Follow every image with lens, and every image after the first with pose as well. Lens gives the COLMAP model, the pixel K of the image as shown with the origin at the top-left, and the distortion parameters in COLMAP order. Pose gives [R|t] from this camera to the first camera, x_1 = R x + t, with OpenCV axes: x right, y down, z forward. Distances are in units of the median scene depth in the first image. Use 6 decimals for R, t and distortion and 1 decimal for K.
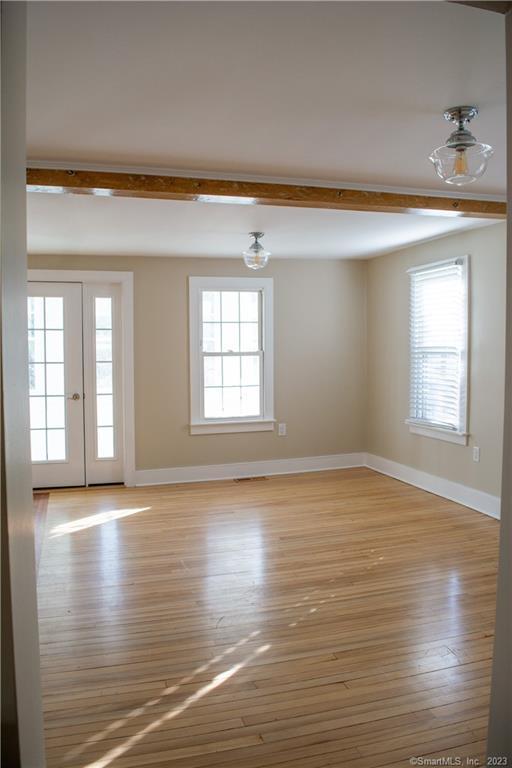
lens RADIAL K [[602.5, 0, 255.5], [0, 602.5, 383.4], [0, 0, 1]] dist [-0.065989, -0.000969]
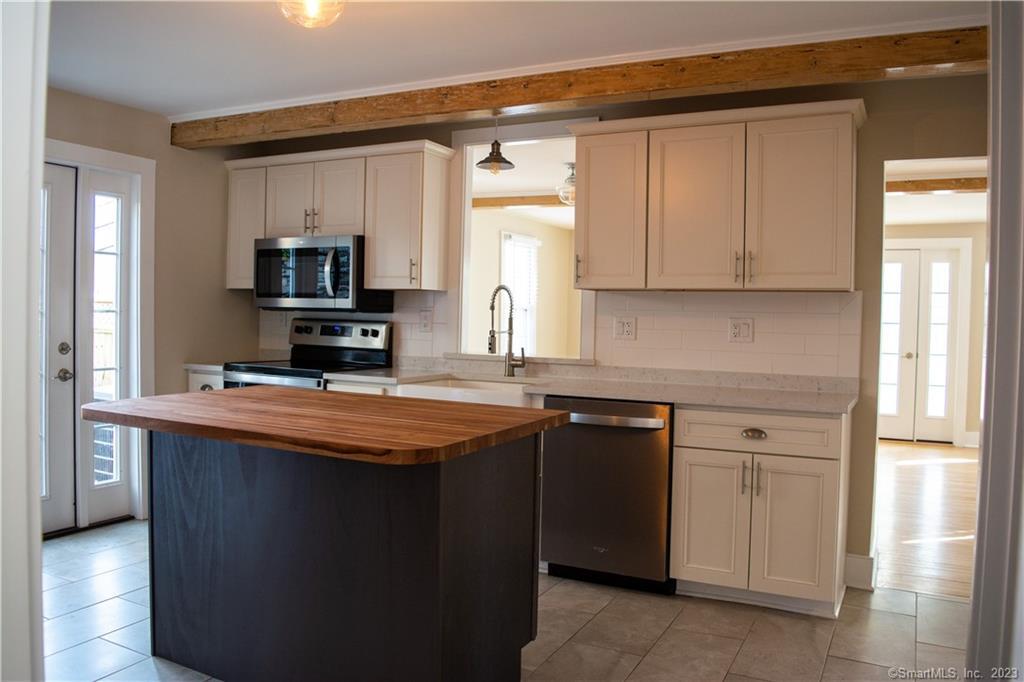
lens RADIAL K [[803.4, 0, 511.5], [0, 803.4, 339.7], [0, 0, 1]] dist [-0.065989, -0.000969]
pose [[0.718415, 0.036702, -0.694646, 0.169989], [-0.064040, 0.997856, -0.013509, 0.058491], [0.692661, 0.054190, 0.719225, -0.513970]]
